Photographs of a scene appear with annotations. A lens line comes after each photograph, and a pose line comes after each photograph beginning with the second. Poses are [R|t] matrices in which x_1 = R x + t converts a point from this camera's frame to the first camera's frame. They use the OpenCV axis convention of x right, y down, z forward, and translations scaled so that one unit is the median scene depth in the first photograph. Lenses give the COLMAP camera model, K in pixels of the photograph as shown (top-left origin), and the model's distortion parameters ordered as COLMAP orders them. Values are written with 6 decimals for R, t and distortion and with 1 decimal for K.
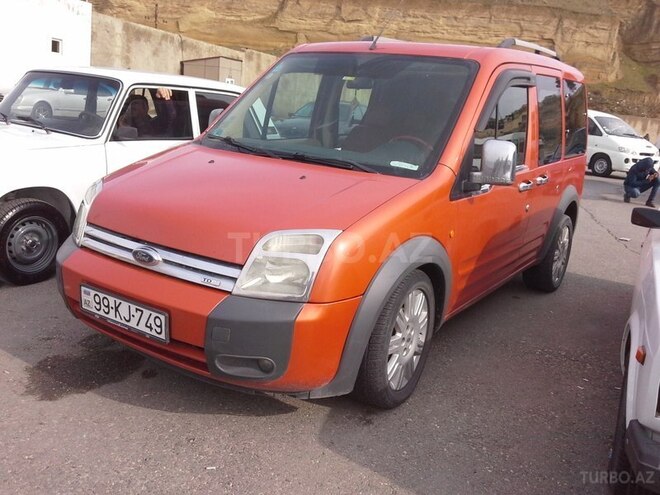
lens RADIAL K [[643.3, 0, 330.0], [0, 643.3, 247.5], [0, 0, 1]] dist [-0.006586, -0.018999]
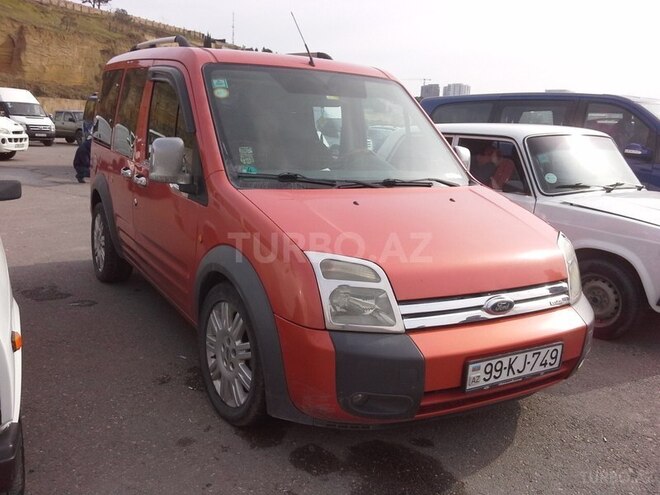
lens RADIAL K [[648.9, 0, 330.0], [0, 648.9, 247.5], [0, 0, 1]] dist [0.009152, -0.016875]
pose [[0.410180, -0.240693, 0.879670, -0.083387], [0.191575, 0.965765, 0.174921, -0.019729], [-0.891657, 0.096774, 0.442248, 0.053055]]
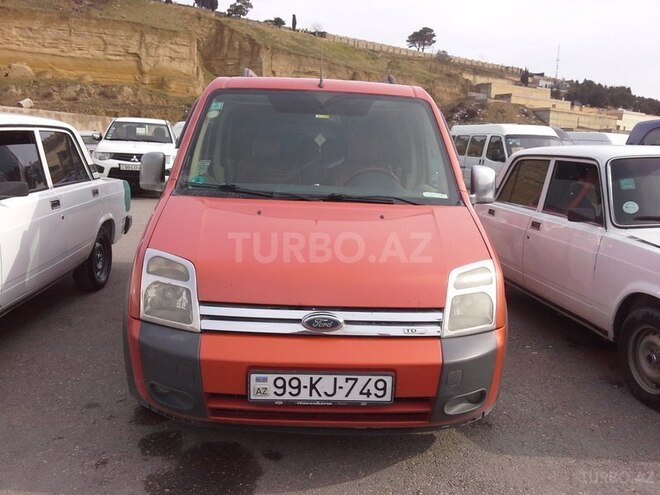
lens RADIAL K [[643.3, 0, 330.0], [0, 643.3, 247.5], [0, 0, 1]] dist [-0.006586, -0.018999]
pose [[0.797749, -0.151121, 0.583746, -0.054090], [0.160916, 0.986332, 0.035435, -0.008341], [-0.581122, 0.065666, 0.811163, 0.016070]]
